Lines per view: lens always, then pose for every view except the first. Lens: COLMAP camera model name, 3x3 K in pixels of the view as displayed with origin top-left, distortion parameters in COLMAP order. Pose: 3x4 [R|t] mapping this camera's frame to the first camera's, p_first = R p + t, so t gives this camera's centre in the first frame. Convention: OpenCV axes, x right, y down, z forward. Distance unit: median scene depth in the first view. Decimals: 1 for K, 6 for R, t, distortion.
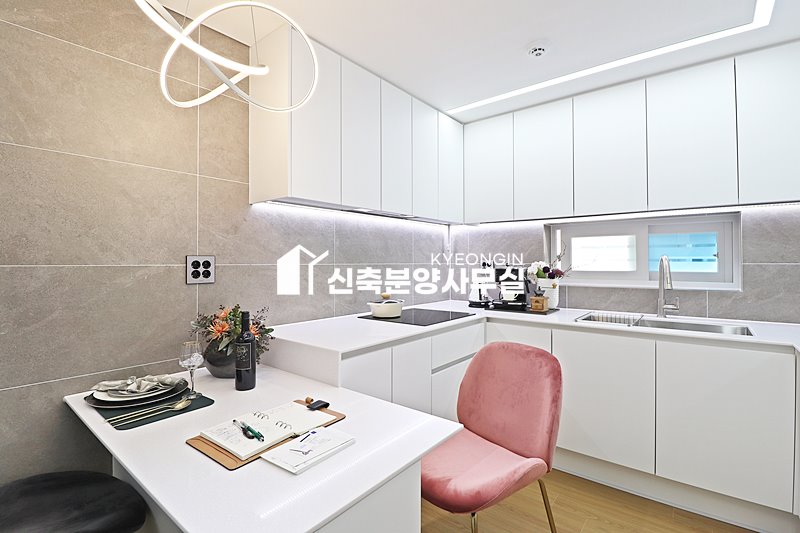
lens RADIAL K [[379.5, 0, 400.0], [0, 379.5, 266.5], [0, 0, 1]] dist [-0.000983, -0.015980]
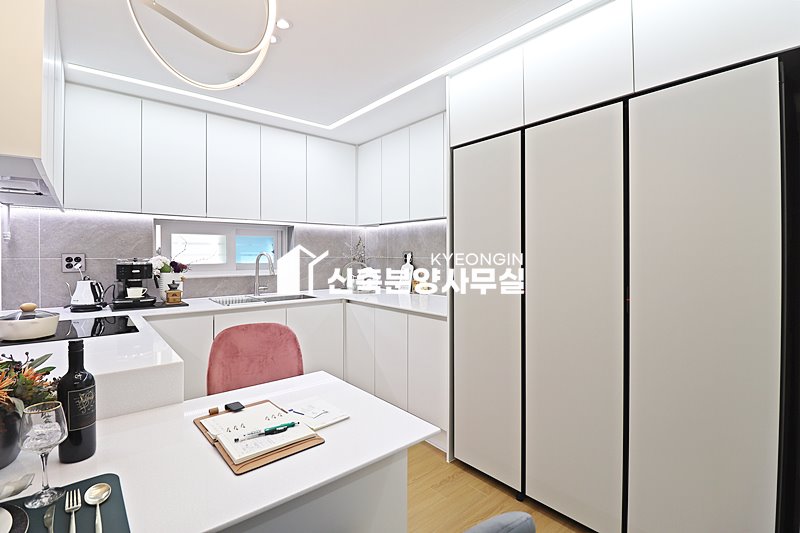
lens RADIAL K [[376.1, 0, 402.0], [0, 376.1, 260.9], [0, 0, 1]] dist [-0.001835, -0.000490]
pose [[0.179177, -0.014299, 0.983713, -0.537392], [0.009666, 0.999872, 0.012774, -0.007486], [-0.983769, 0.007219, 0.179292, 0.200826]]
